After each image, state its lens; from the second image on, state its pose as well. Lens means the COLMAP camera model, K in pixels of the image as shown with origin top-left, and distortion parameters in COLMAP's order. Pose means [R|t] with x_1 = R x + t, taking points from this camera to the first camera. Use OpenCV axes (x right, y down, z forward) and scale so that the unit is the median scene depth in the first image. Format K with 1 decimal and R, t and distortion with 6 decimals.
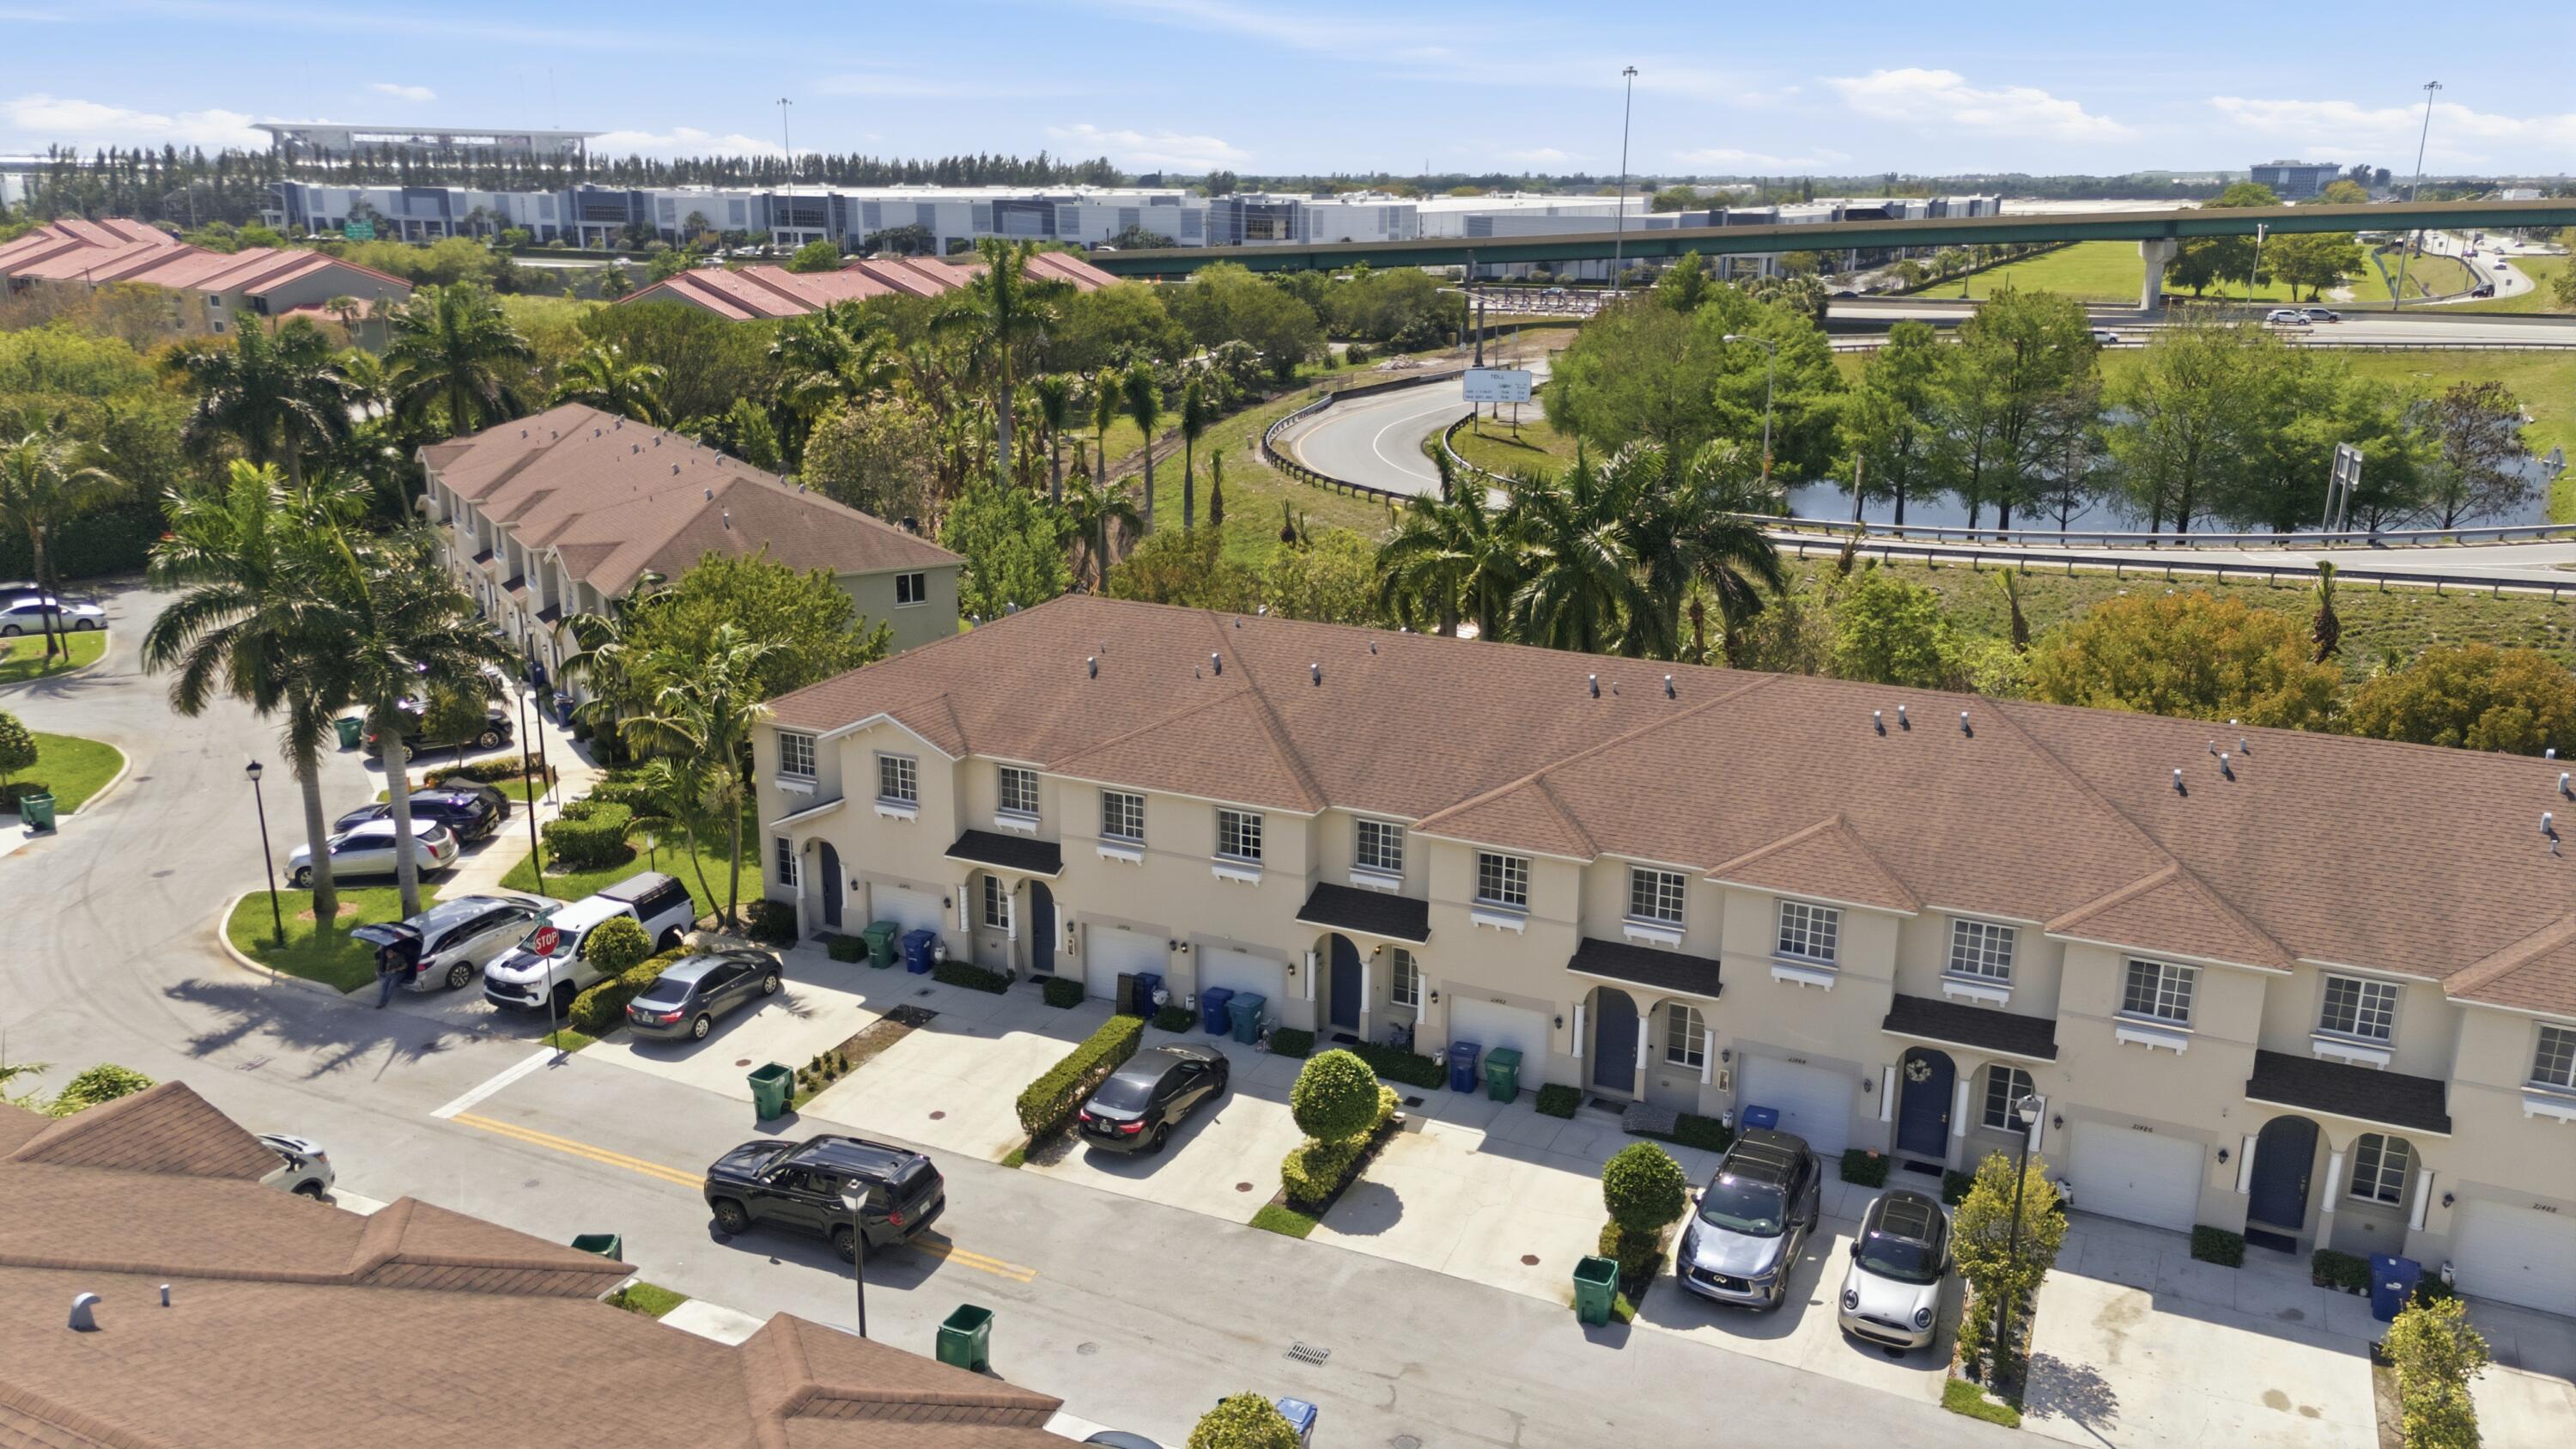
lens RADIAL K [[1885.4, 0, 1288.0], [0, 1885.4, 724.5], [0, 0, 1]] dist [0.105870, -0.146579]
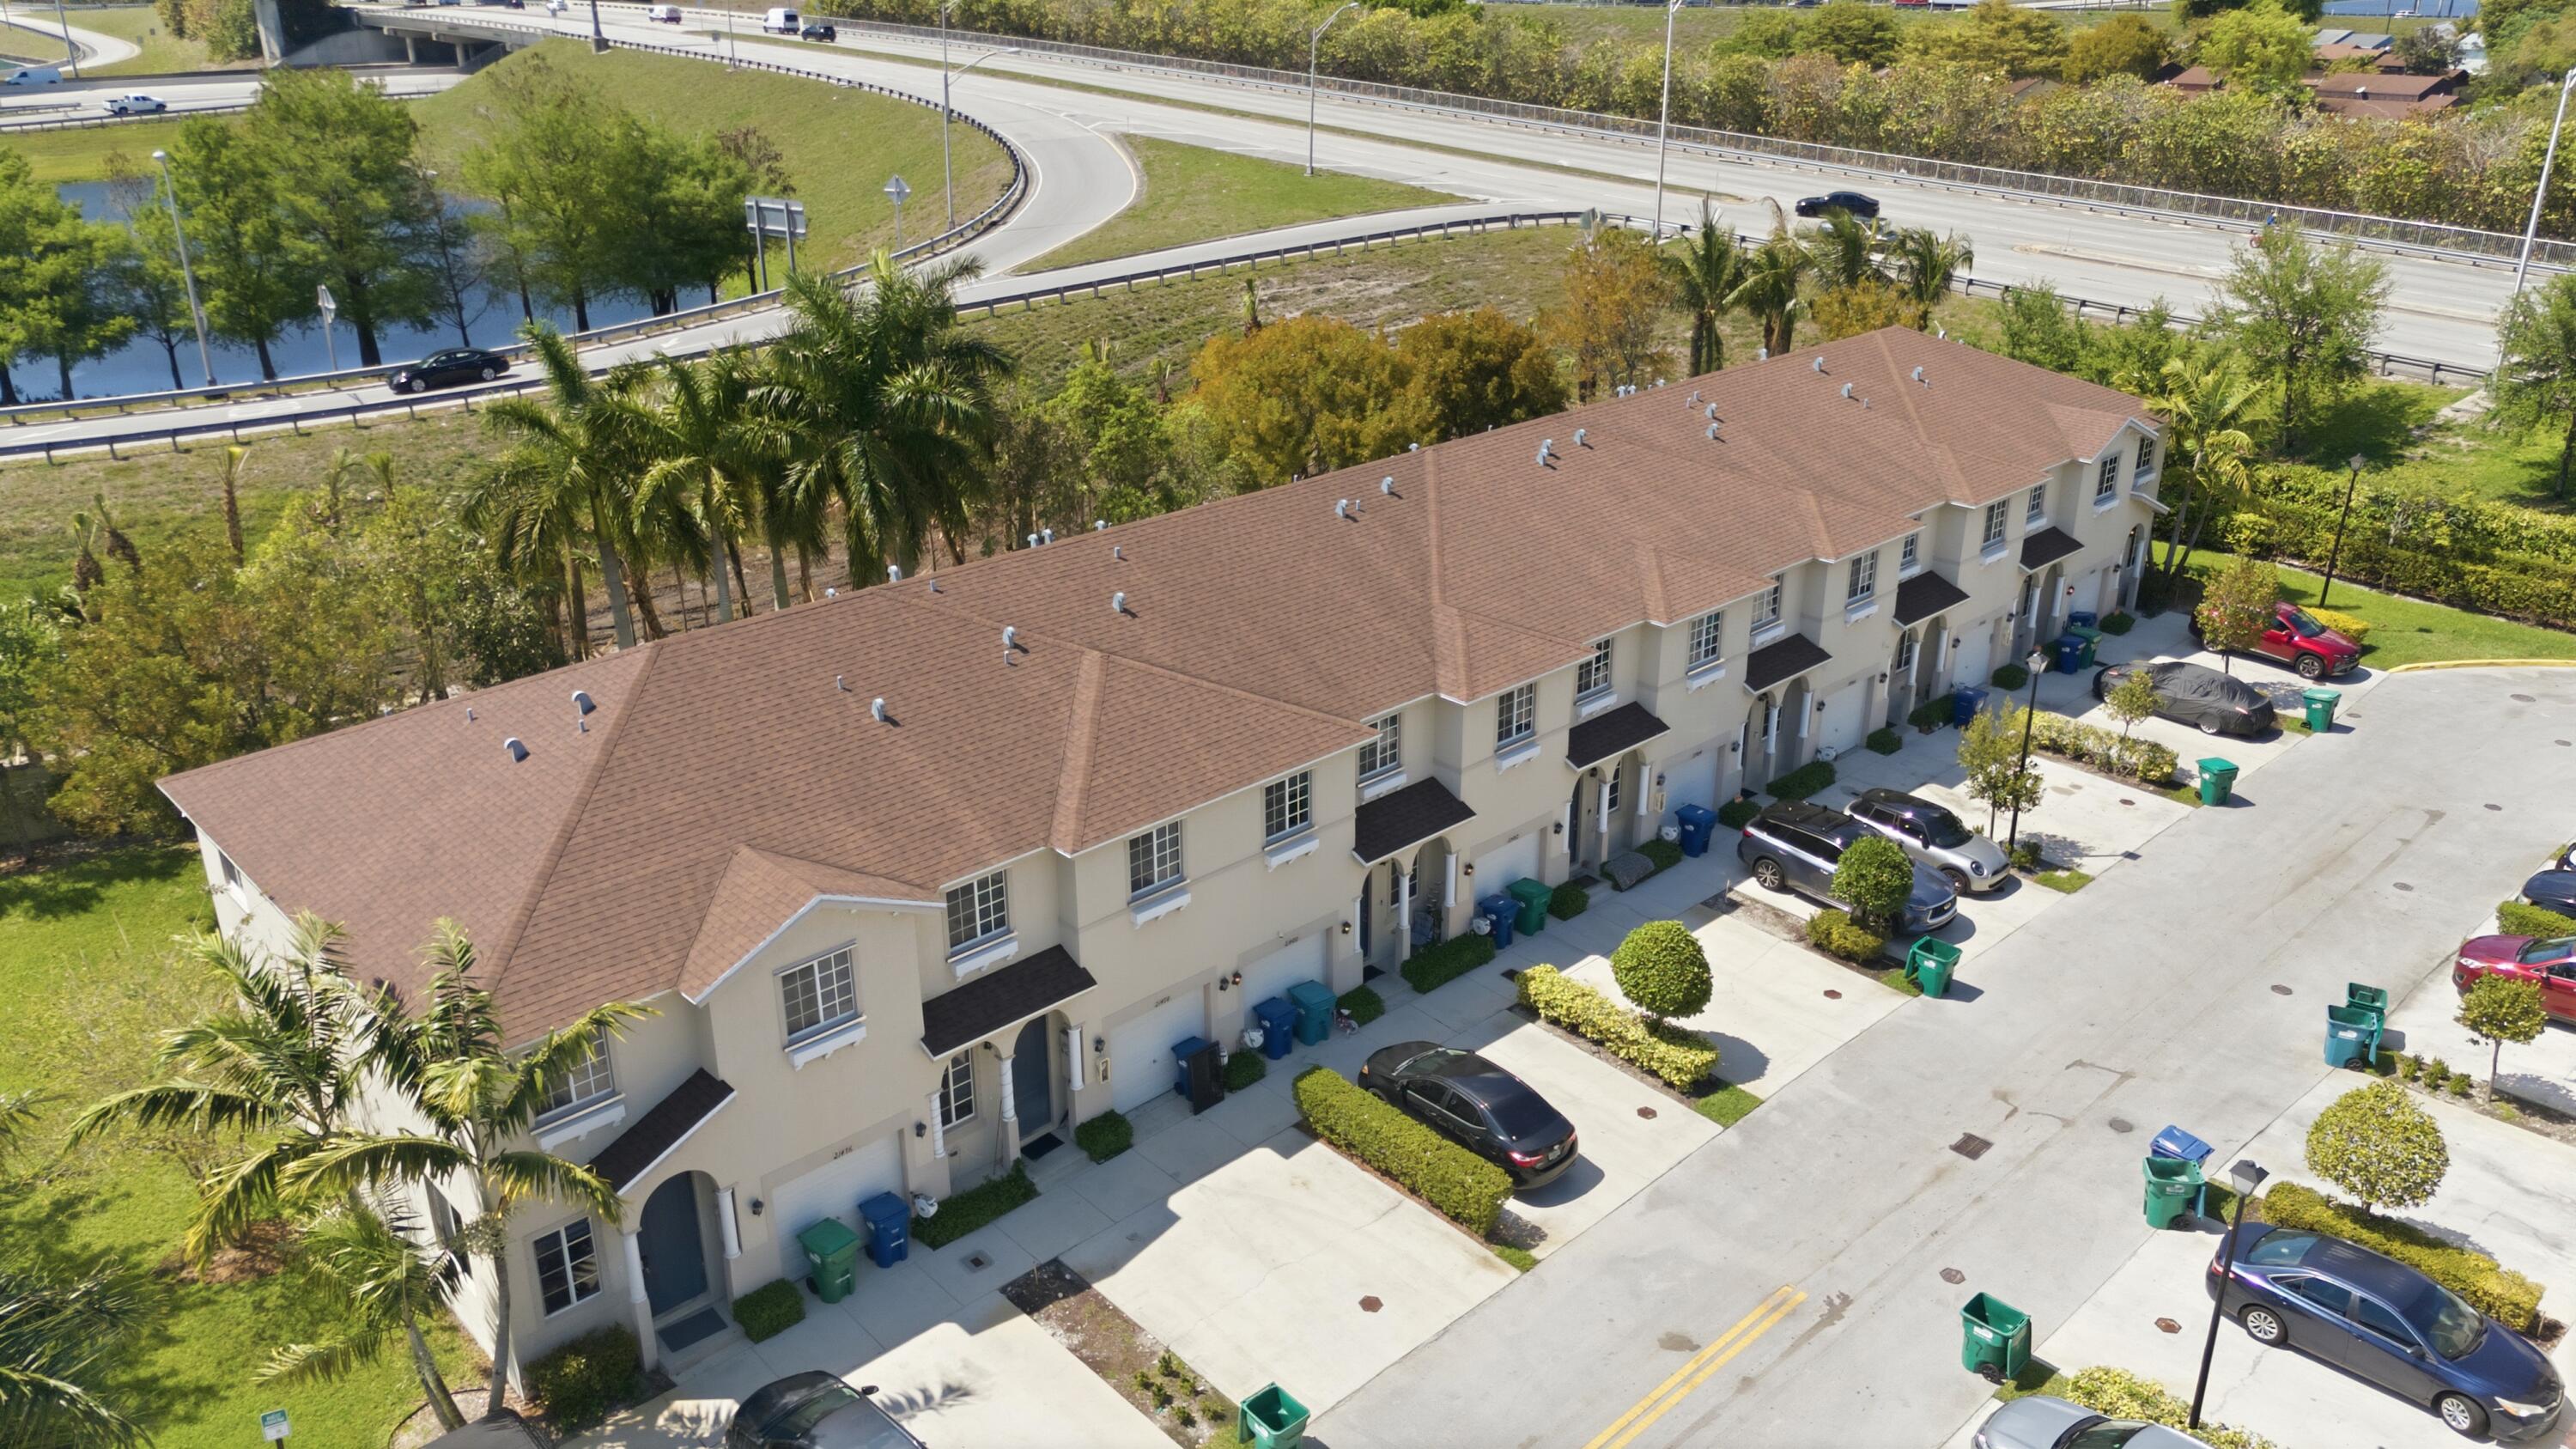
lens RADIAL K [[1897.9, 0, 1276.1], [0, 1897.9, 704.5], [0, 0, 1]] dist [0.064927, -0.059393]
pose [[0.367222, -0.357642, 0.858627, -0.675486], [0.262458, 0.925452, 0.273228, -0.193133], [-0.892336, 0.125019, 0.433712, 0.634902]]
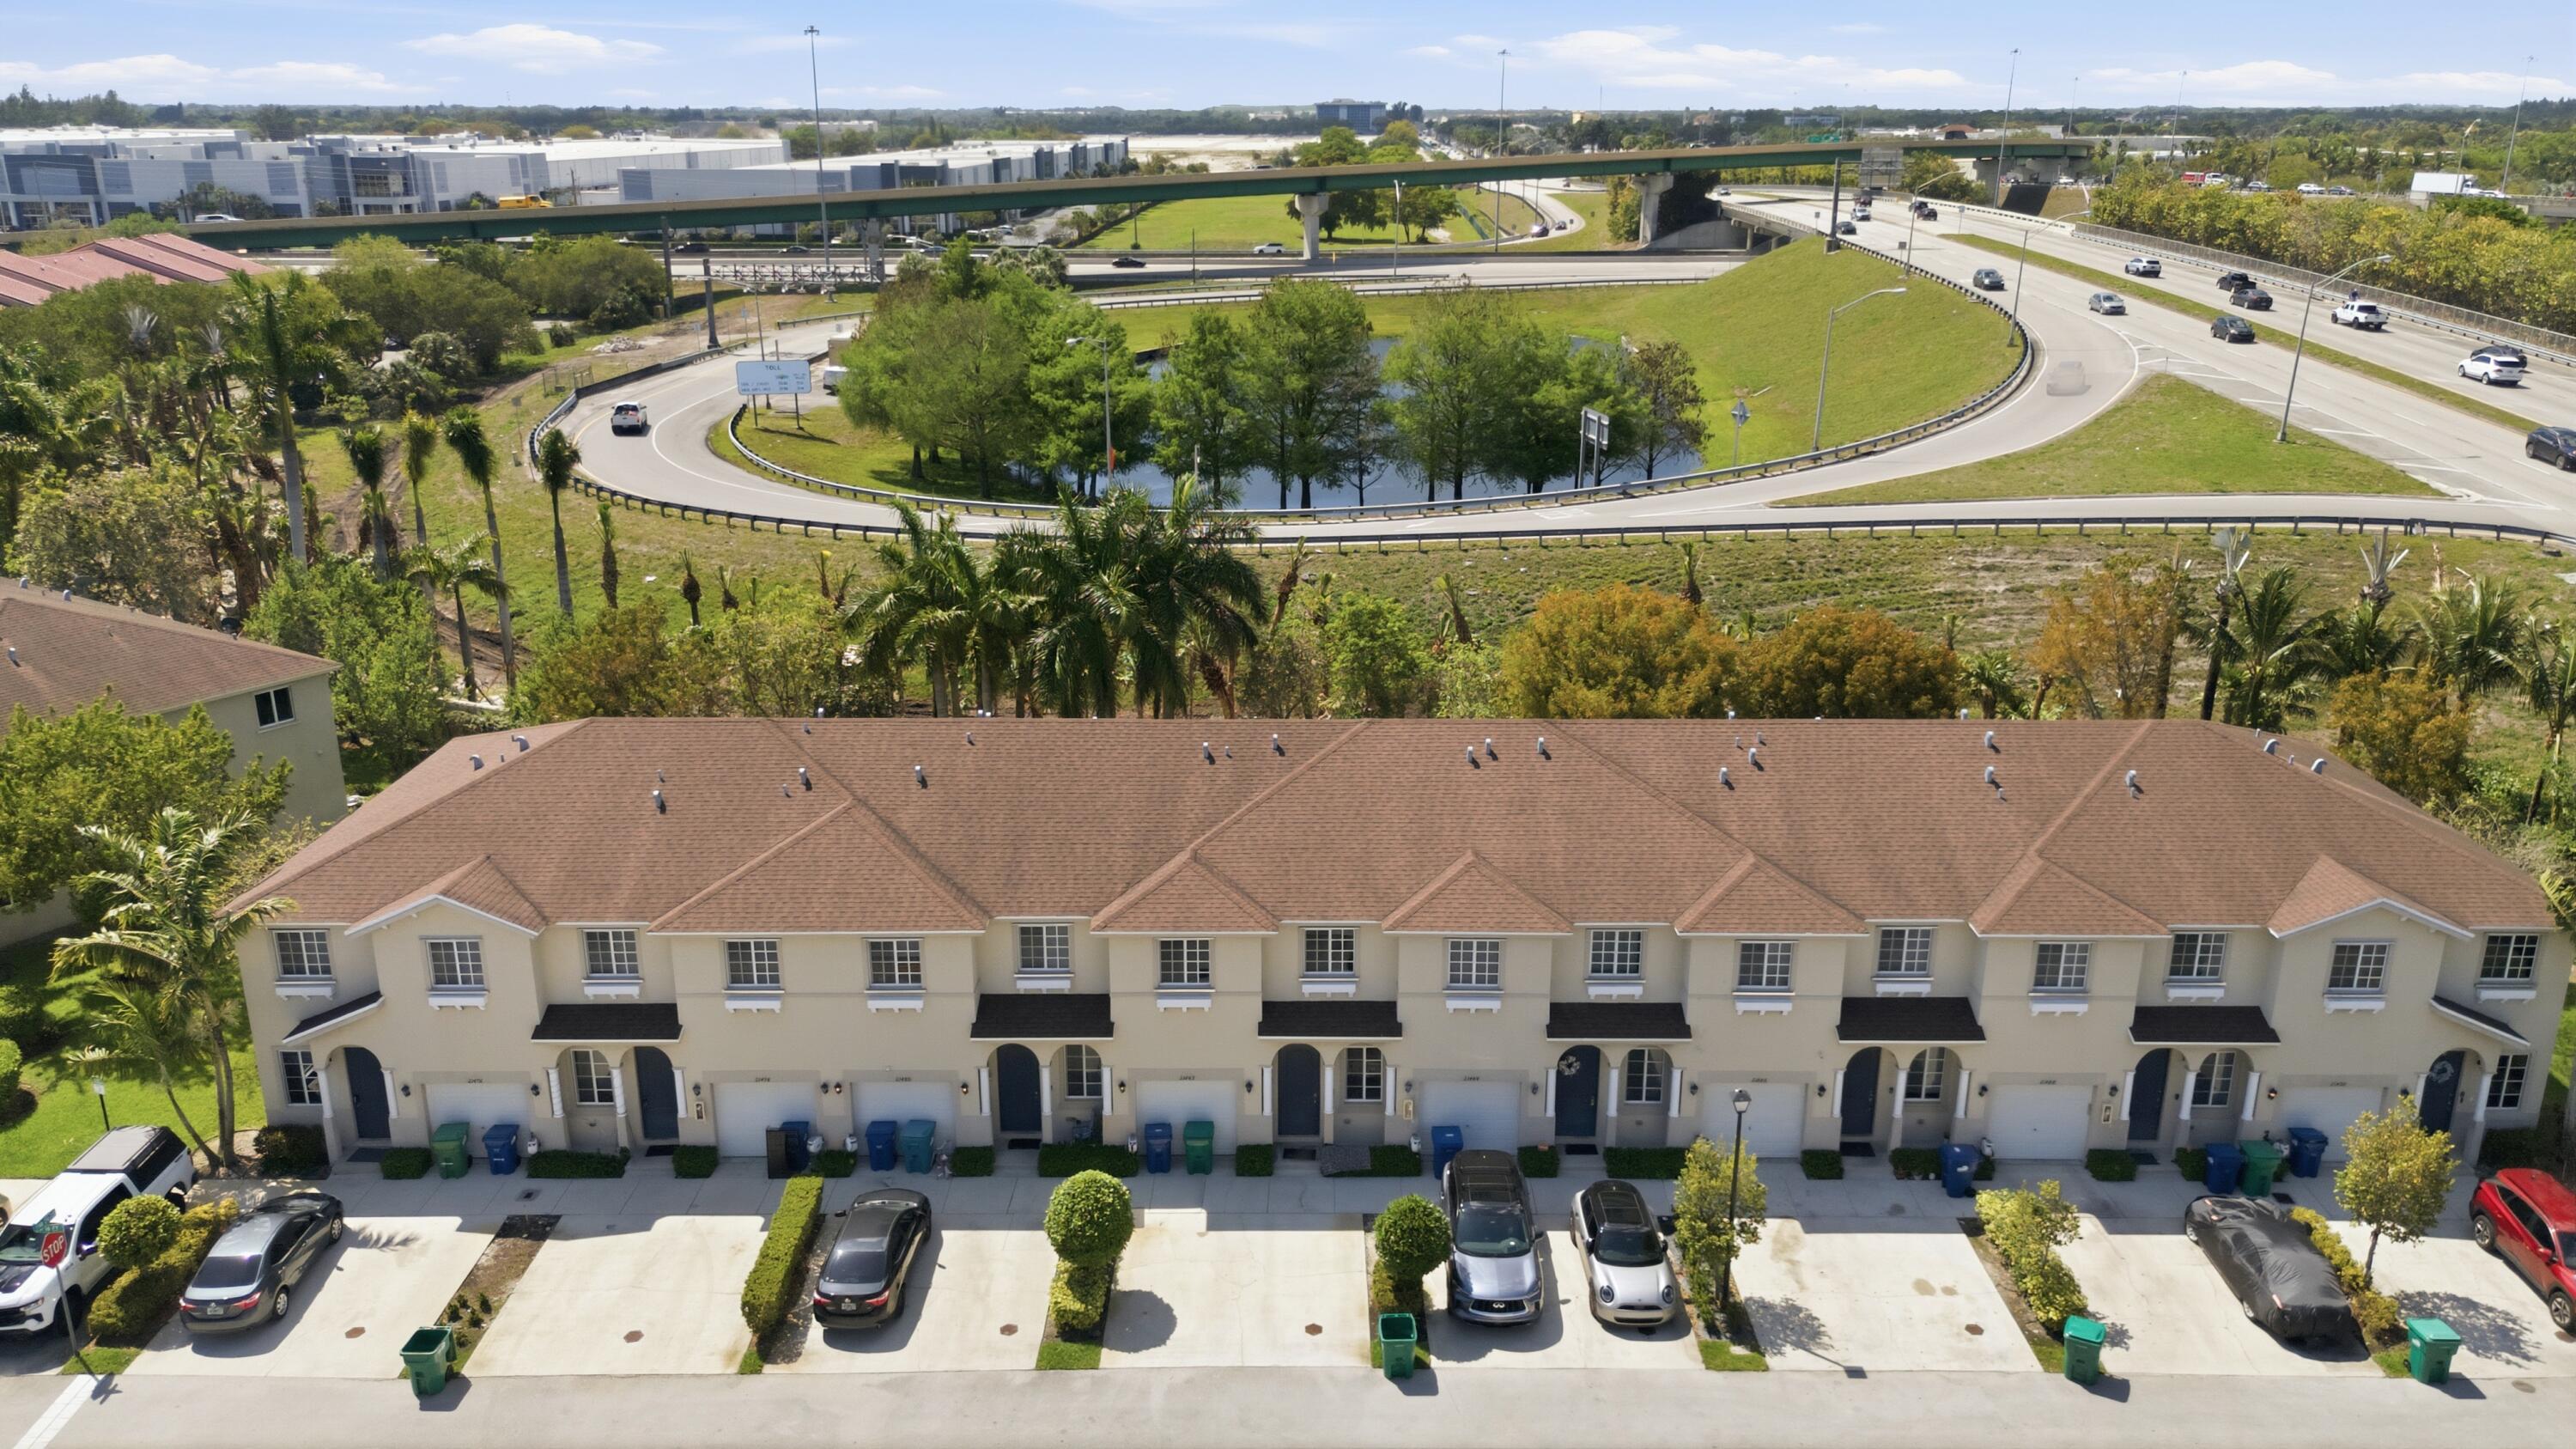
lens RADIAL K [[1897.9, 0, 1276.1], [0, 1897.9, 704.5], [0, 0, 1]] dist [0.064927, -0.059393]
pose [[0.904157, -0.133703, 0.405738, -0.219266], [0.123832, 0.991011, 0.050620, -0.093552], [-0.408859, 0.004475, 0.912586, 0.035213]]
